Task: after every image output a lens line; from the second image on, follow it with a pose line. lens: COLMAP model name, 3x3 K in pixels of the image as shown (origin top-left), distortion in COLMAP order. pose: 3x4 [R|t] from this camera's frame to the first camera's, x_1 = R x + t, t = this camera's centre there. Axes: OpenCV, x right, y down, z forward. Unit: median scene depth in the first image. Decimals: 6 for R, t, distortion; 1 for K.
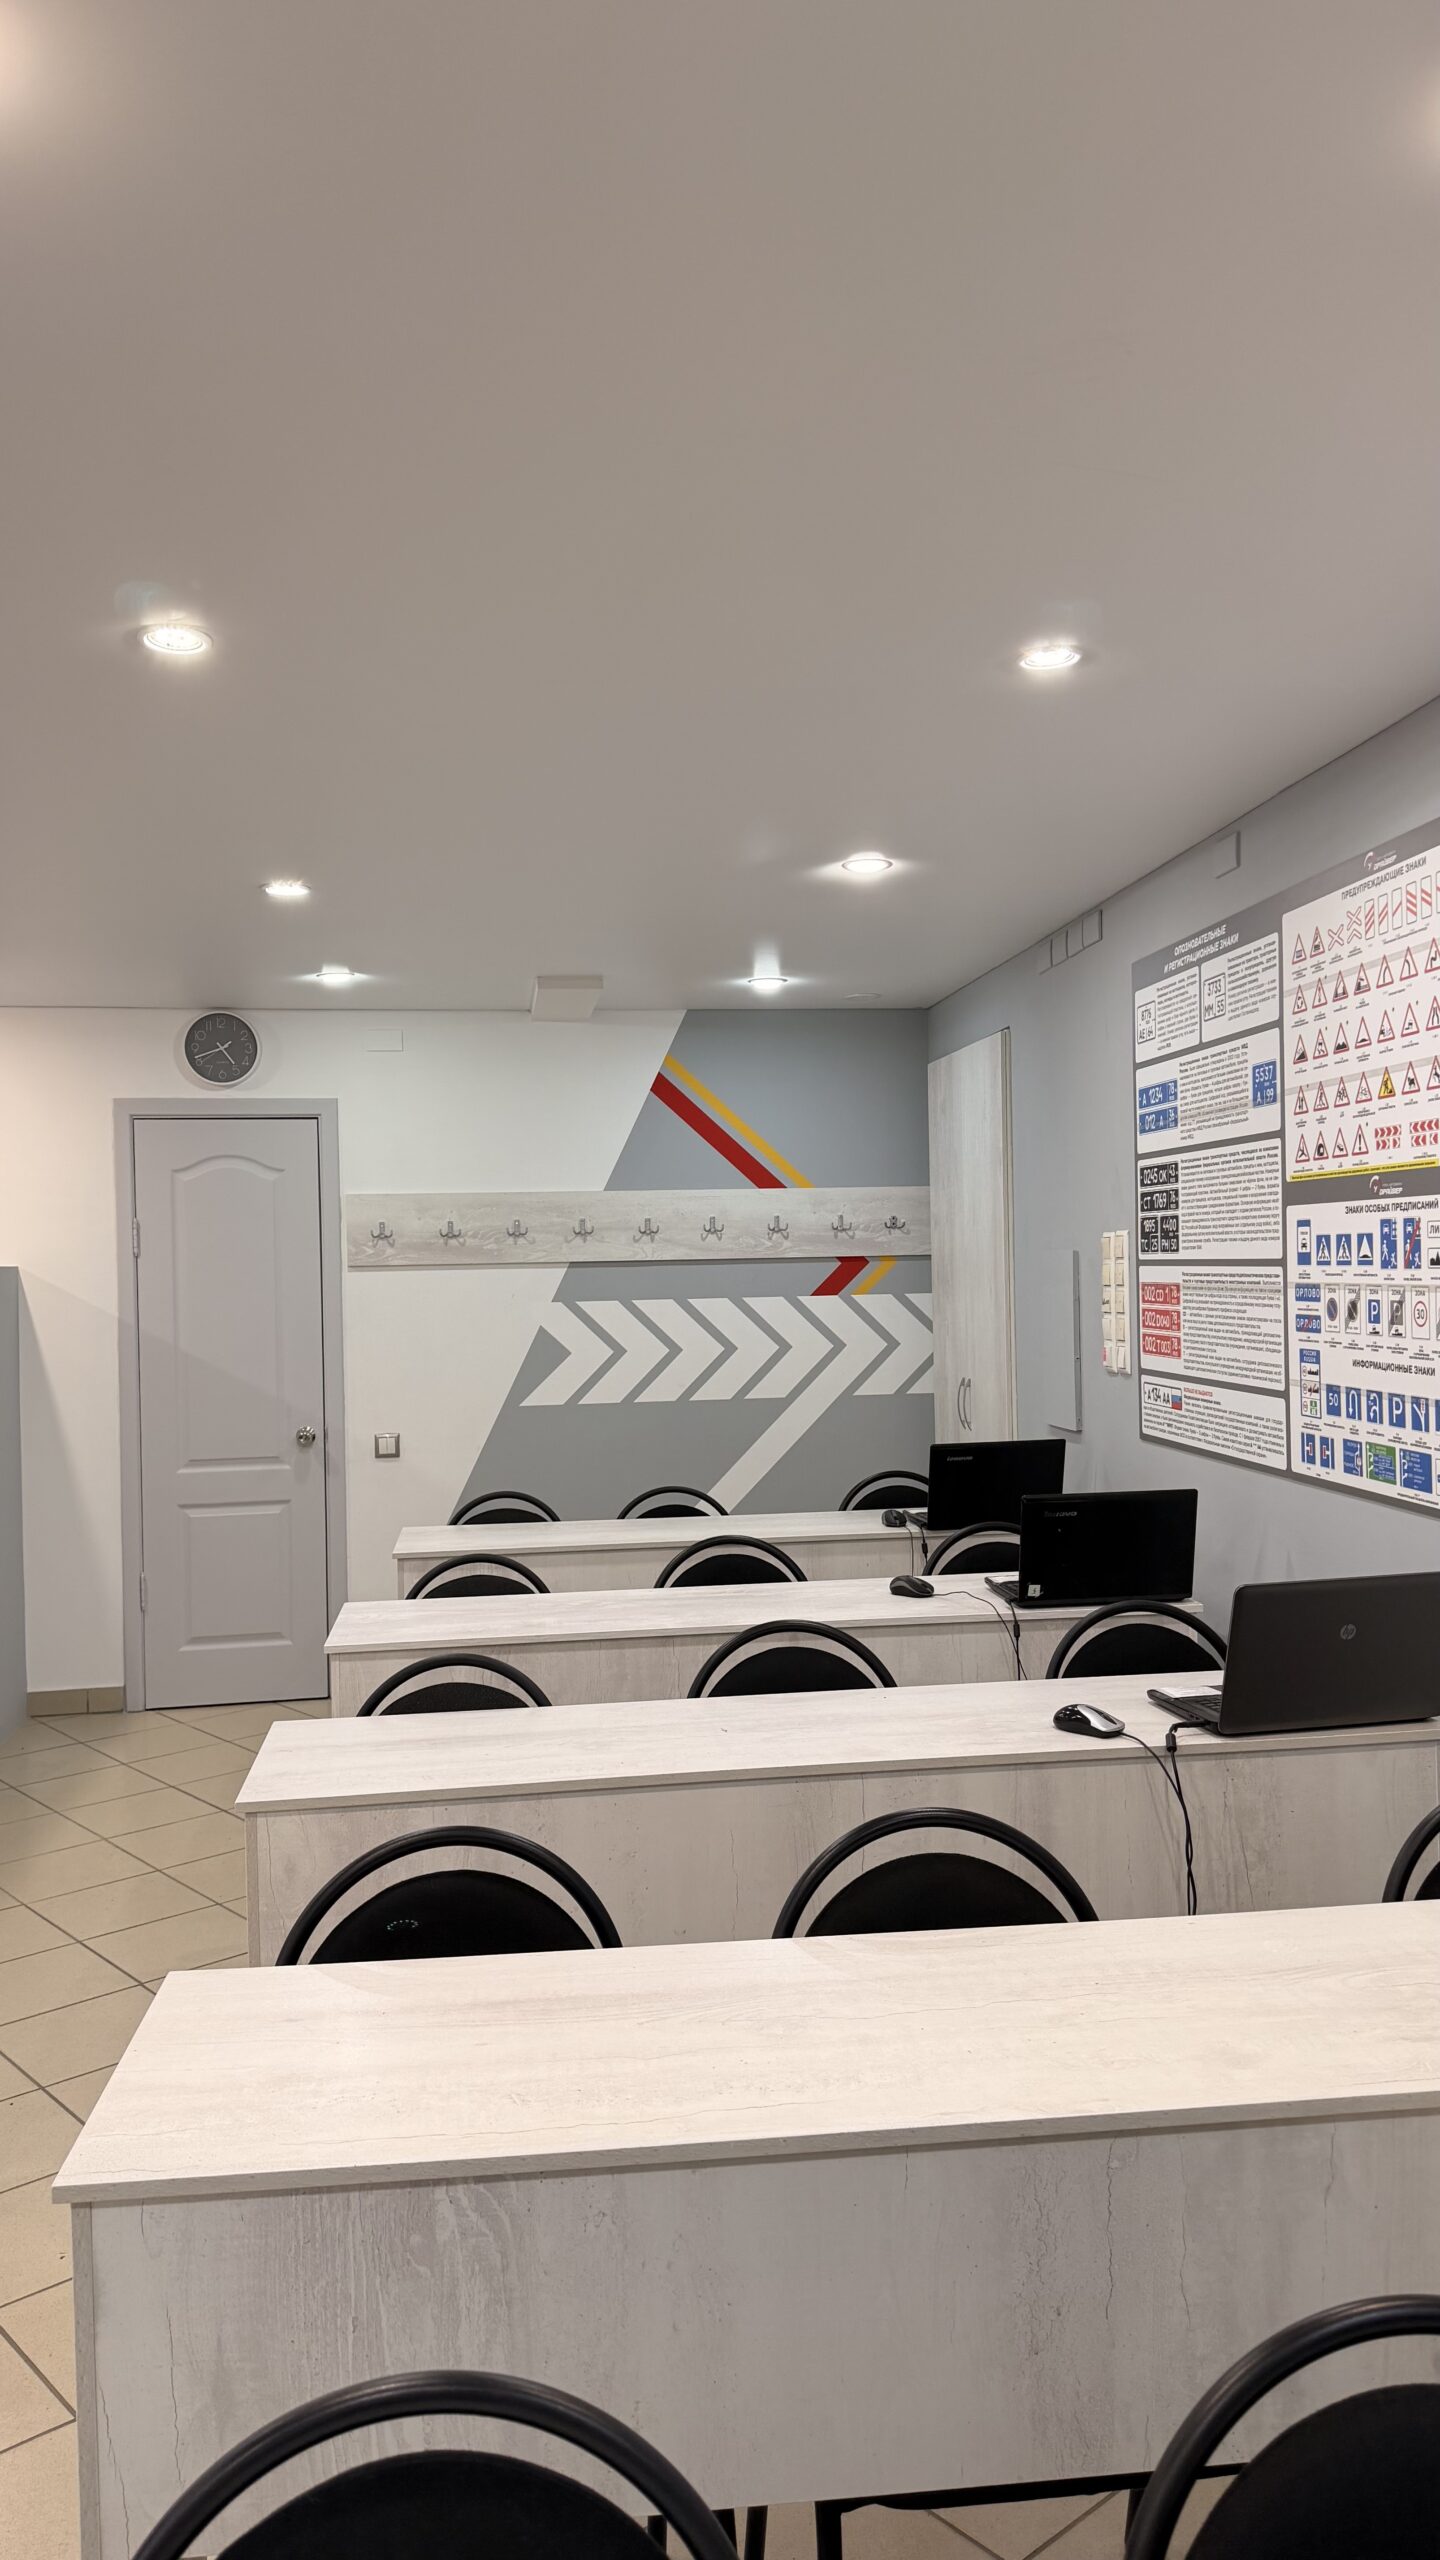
lens RADIAL K [[1783.4, 0, 718.1], [0, 1783.4, 1293.5], [0, 0, 1]] dist [0.197552, -0.435746]
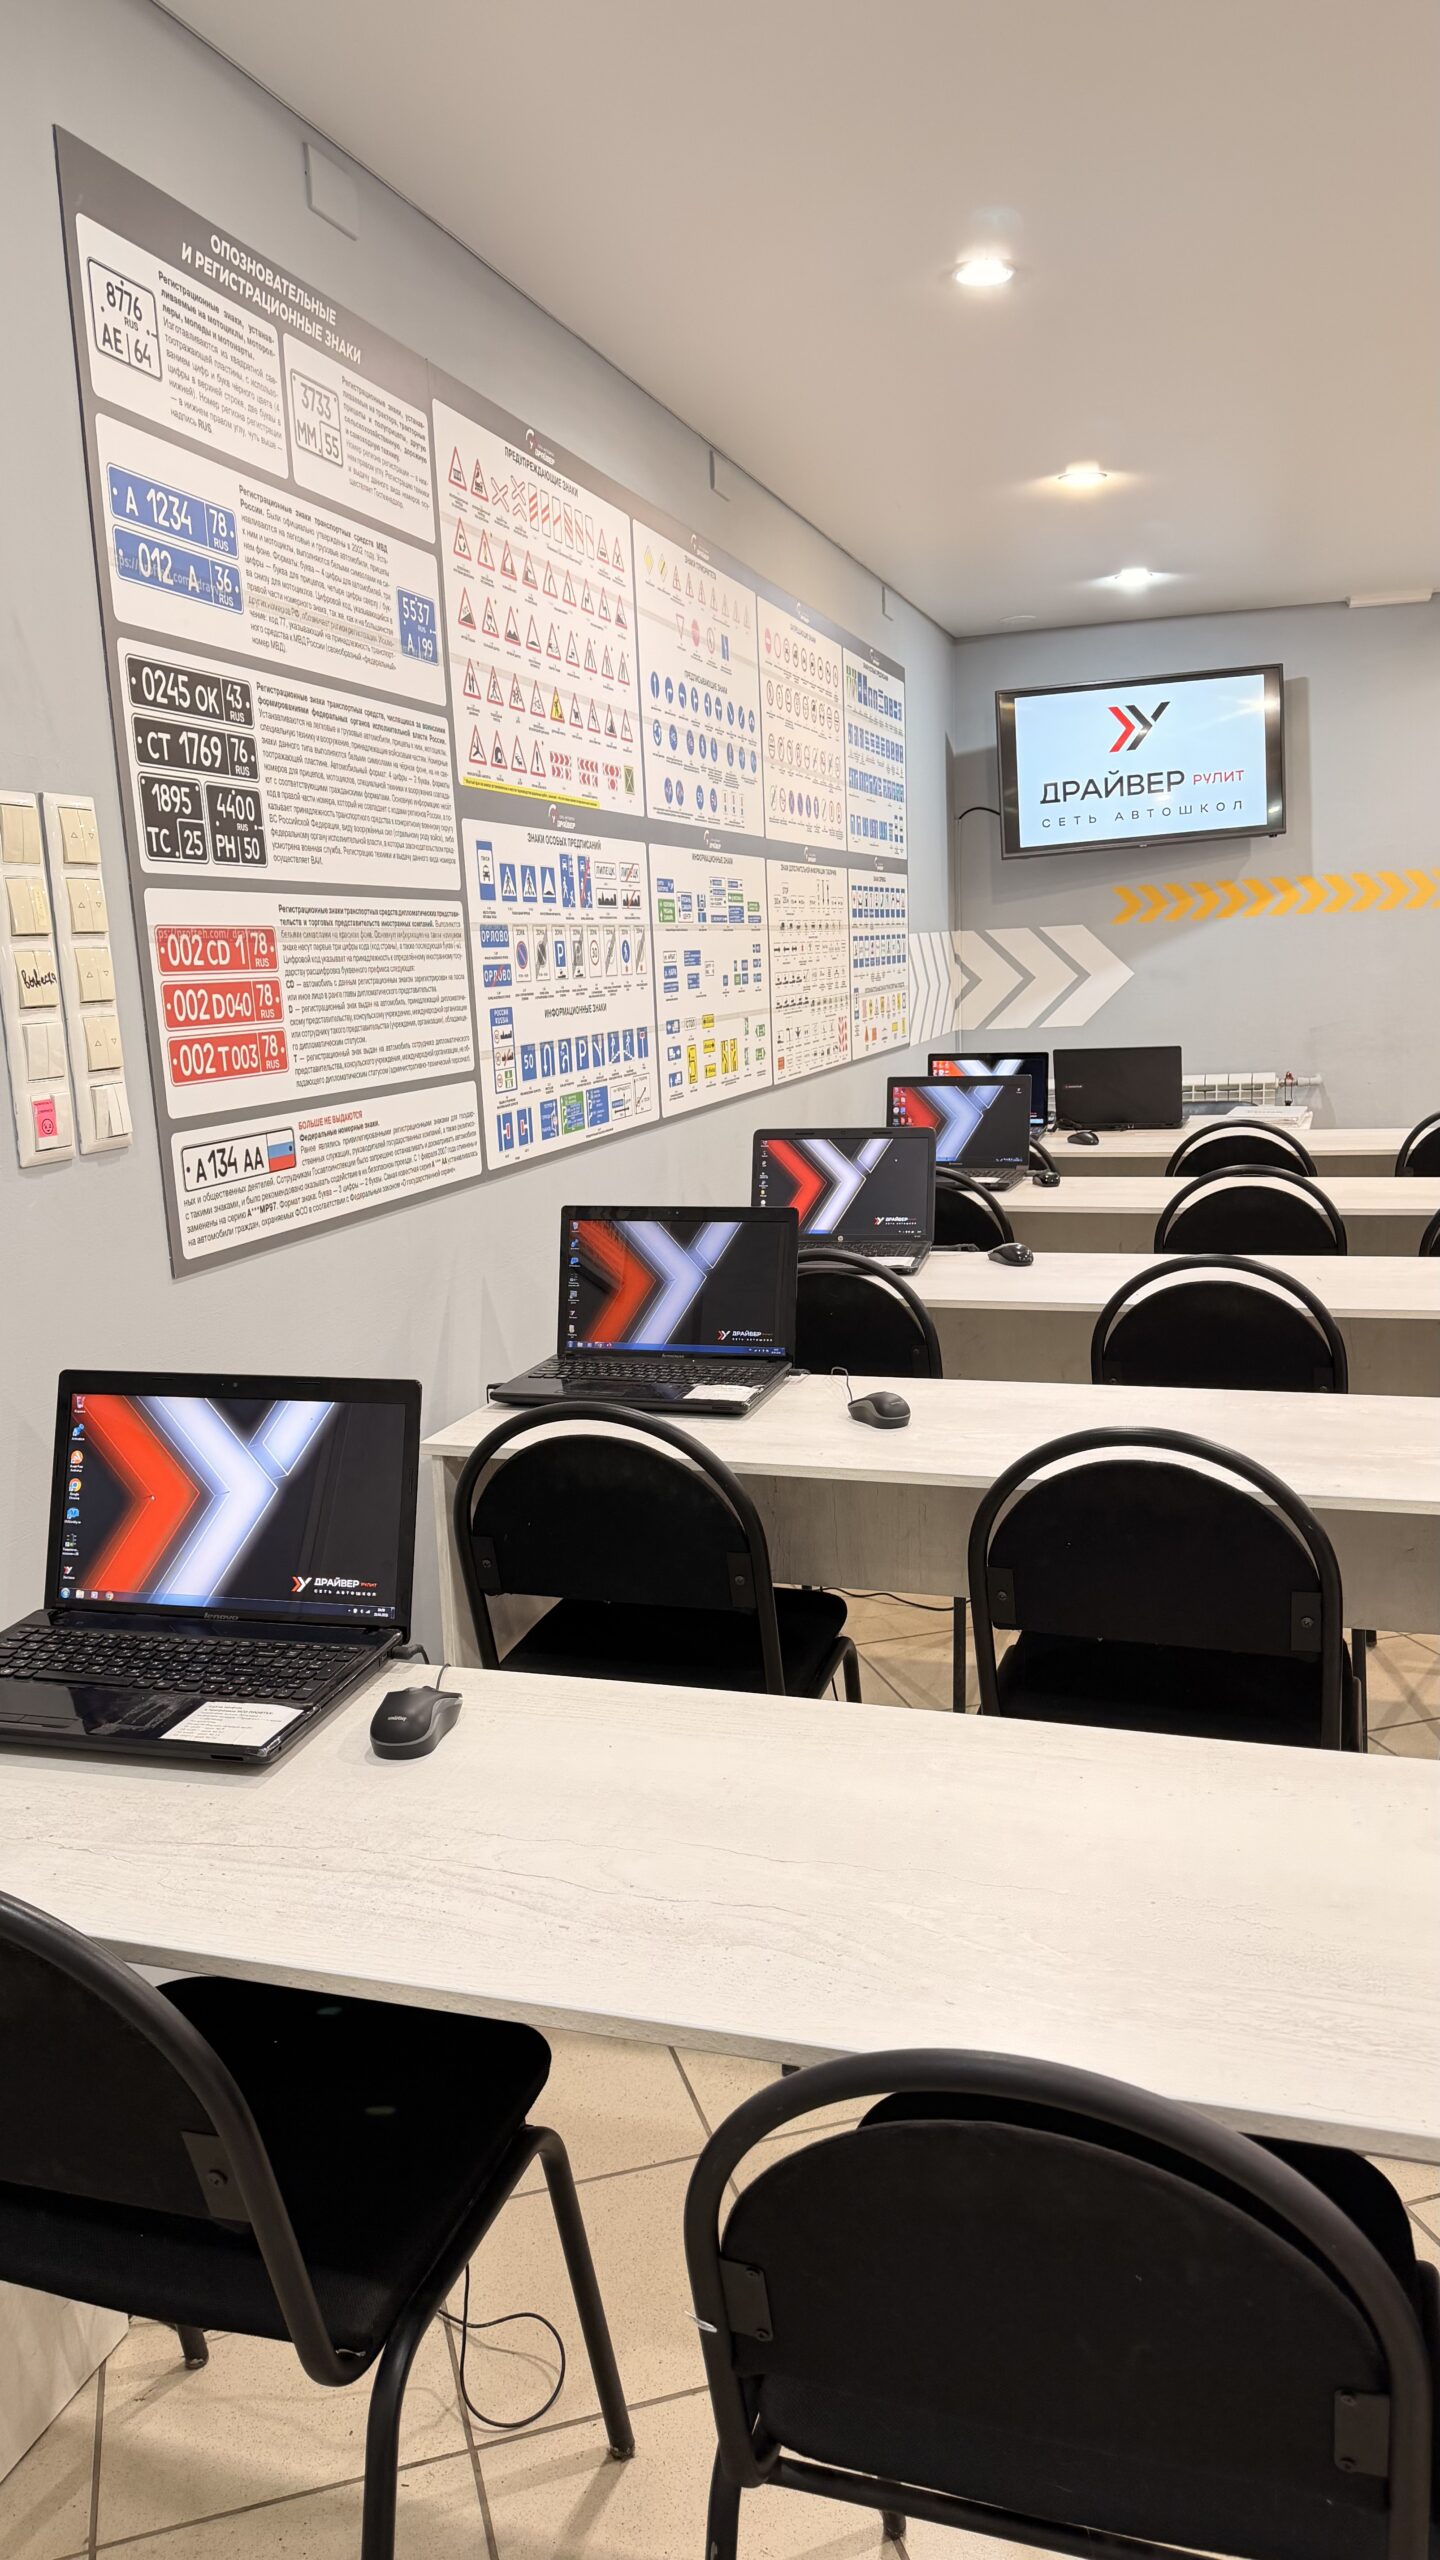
lens RADIAL K [[1783.4, 0, 718.1], [0, 1783.4, 1293.5], [0, 0, 1]] dist [0.197552, -0.435746]
pose [[-0.906144, -0.018203, 0.422578, -0.103546], [0.070667, 0.978516, 0.193683, 0.006928], [-0.417025, 0.205367, -0.885390, 1.670553]]
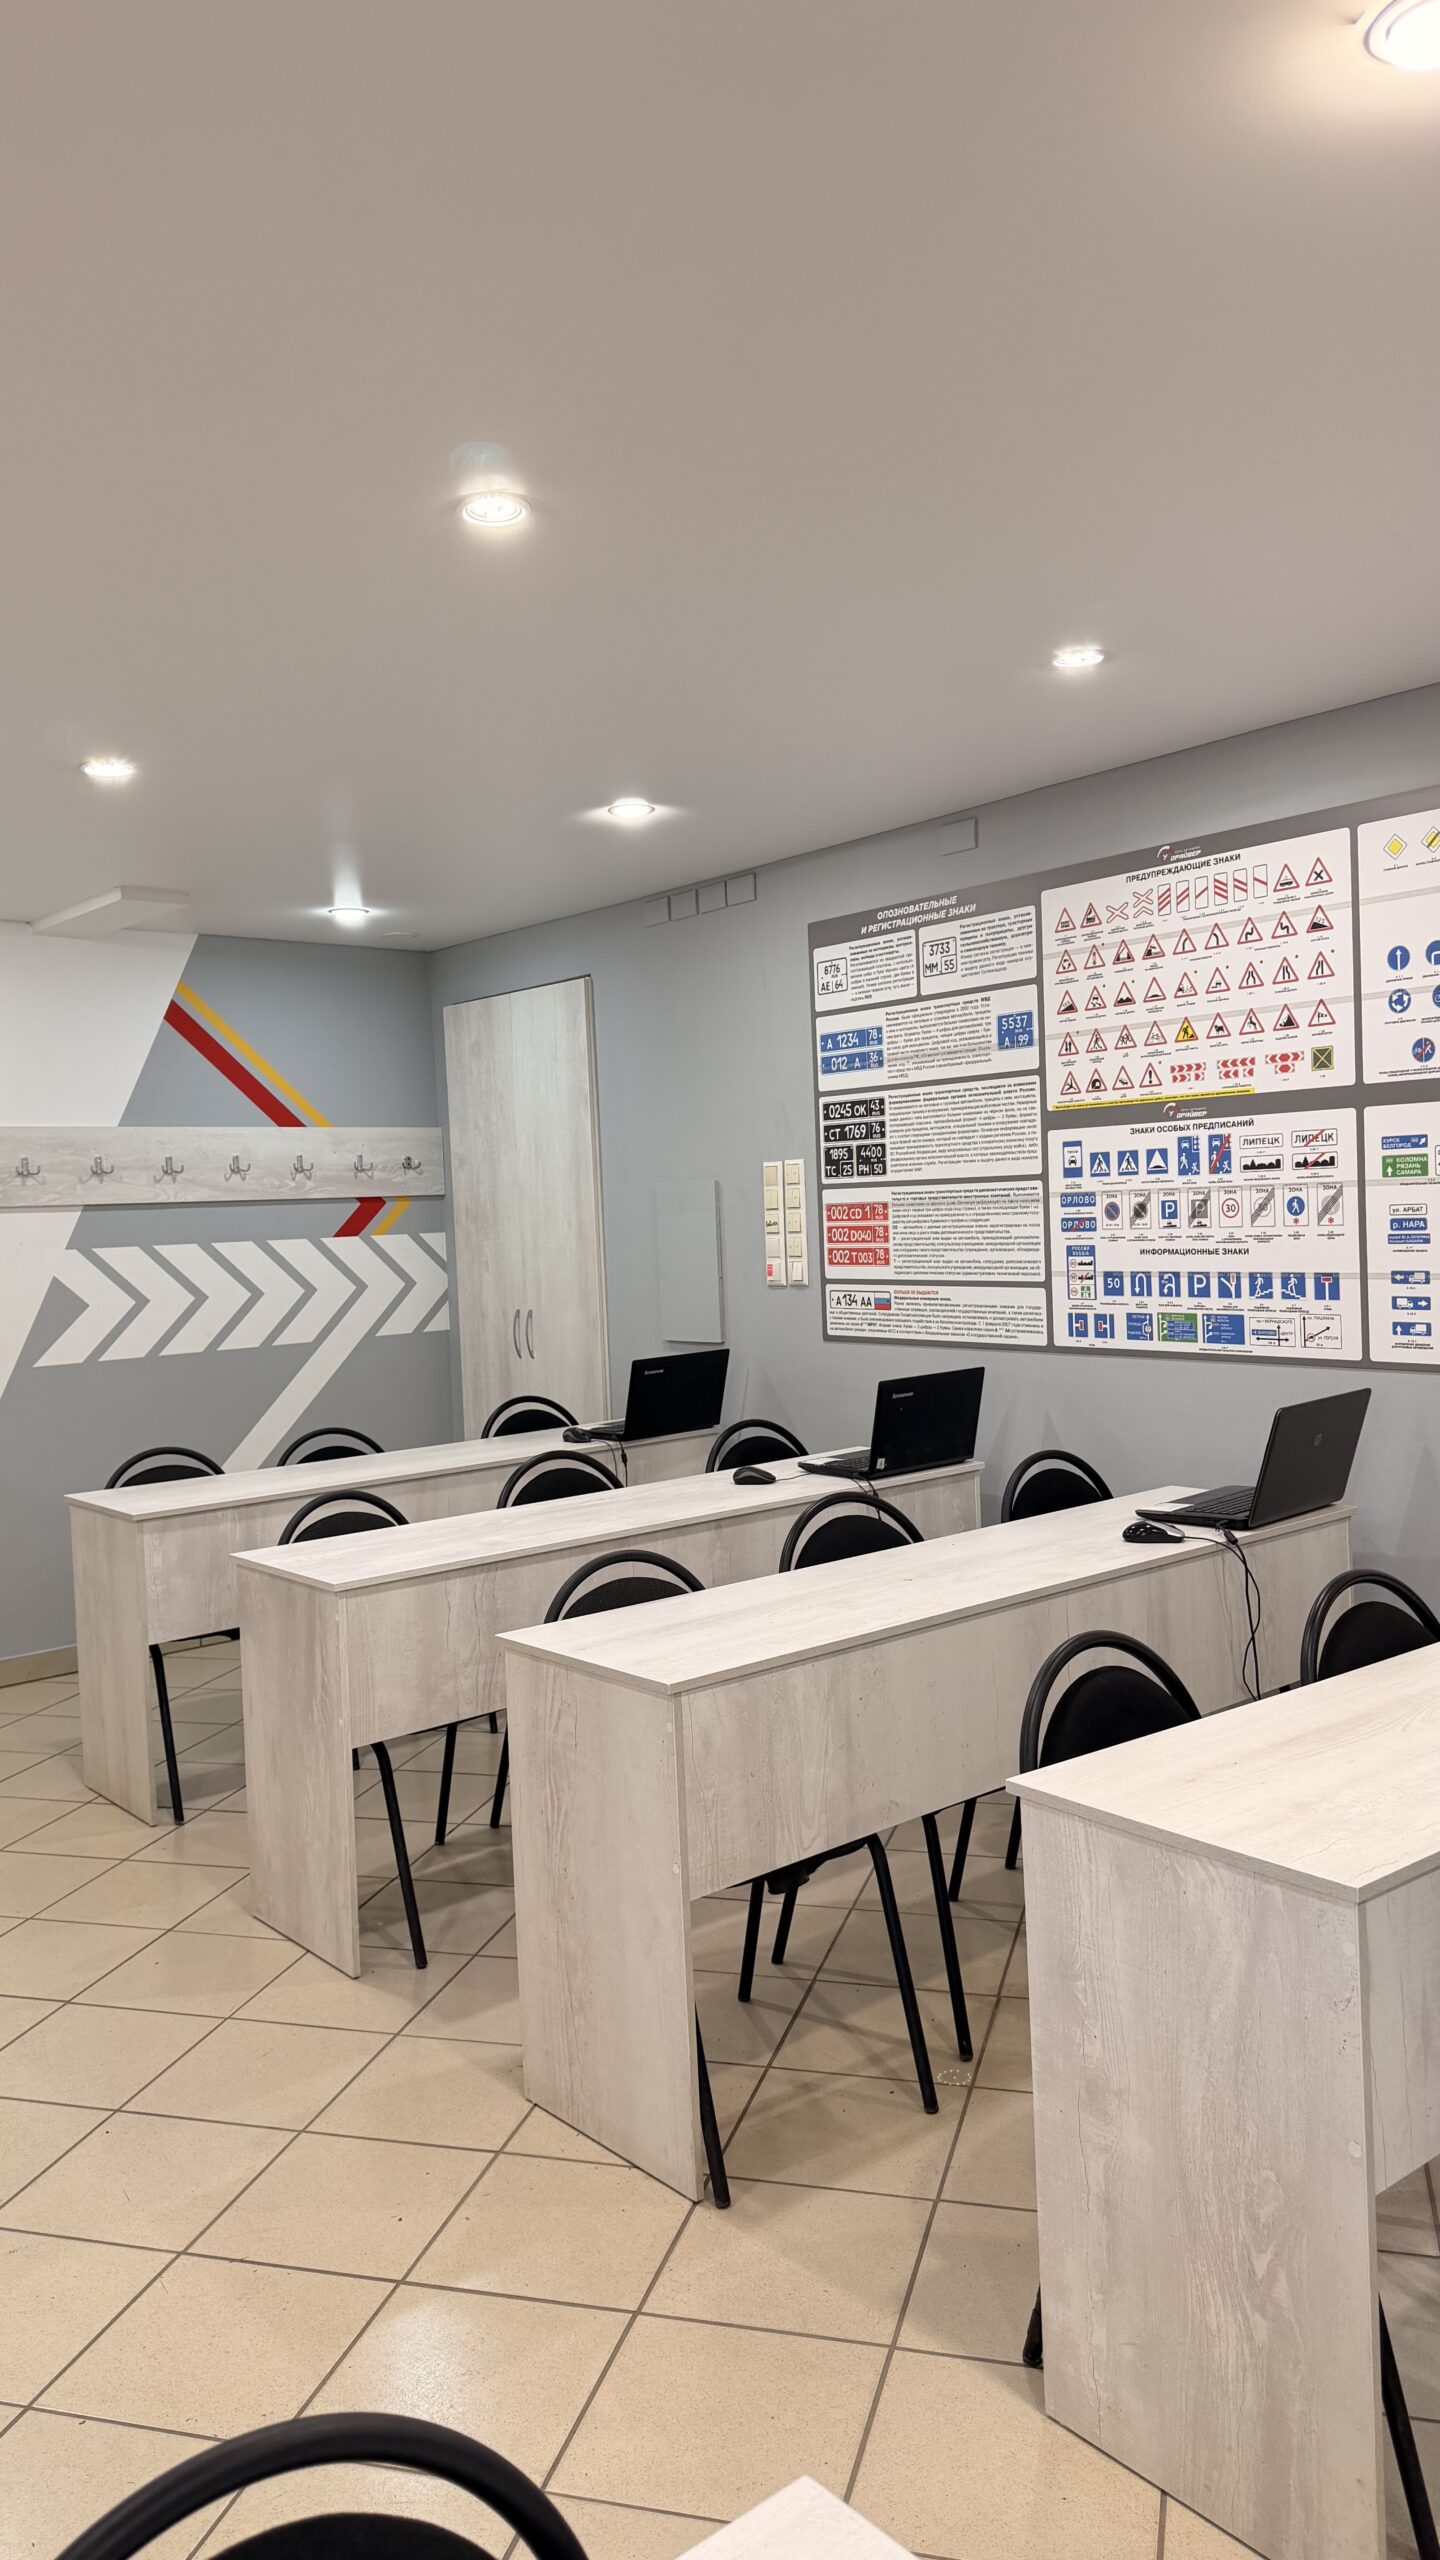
lens RADIAL K [[1783.4, 0, 718.1], [0, 1783.4, 1293.5], [0, 0, 1]] dist [0.197552, -0.435746]
pose [[0.843389, -0.040275, 0.535792, -0.536607], [0.031396, 0.999177, 0.025688, 0.023994], [-0.536386, -0.004843, 0.843959, 0.090352]]
